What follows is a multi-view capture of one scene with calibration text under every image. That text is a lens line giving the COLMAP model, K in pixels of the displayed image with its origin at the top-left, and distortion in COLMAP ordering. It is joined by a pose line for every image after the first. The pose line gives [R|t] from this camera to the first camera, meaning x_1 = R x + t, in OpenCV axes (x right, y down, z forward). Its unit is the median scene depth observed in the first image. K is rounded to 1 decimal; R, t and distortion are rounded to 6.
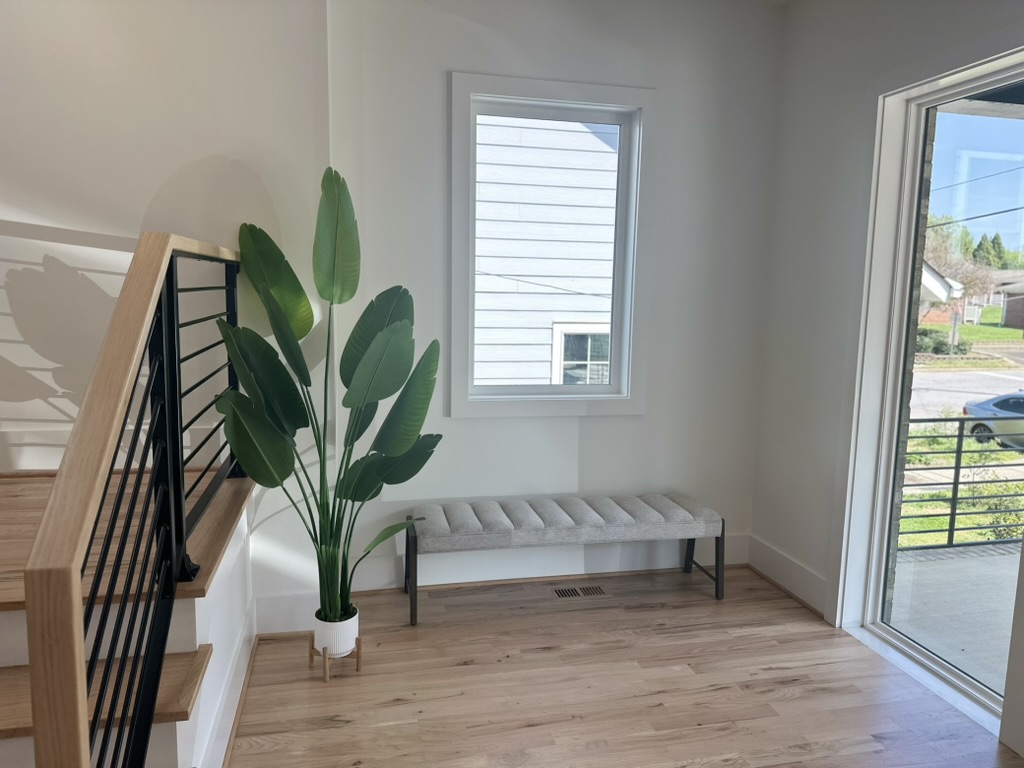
lens RADIAL K [[733.6, 0, 511.3], [0, 733.6, 372.2], [0, 0, 1]] dist [0.090156, -0.150798]
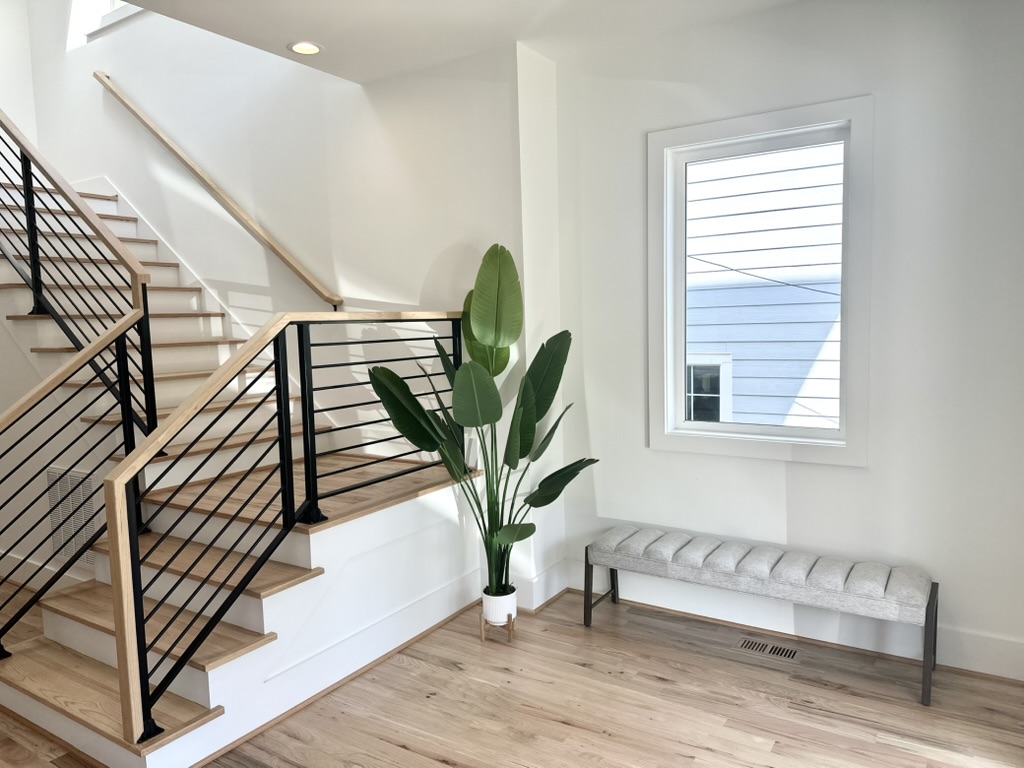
lens RADIAL K [[724.5, 0, 512.0], [0, 724.5, 384.0], [0, 0, 1]] dist [0.075466, -0.100034]
pose [[0.693085, 0.023226, -0.720482, 0.576656], [-0.043697, 0.998996, -0.009830, -0.015486], [0.719531, 0.038296, 0.693404, 0.119813]]
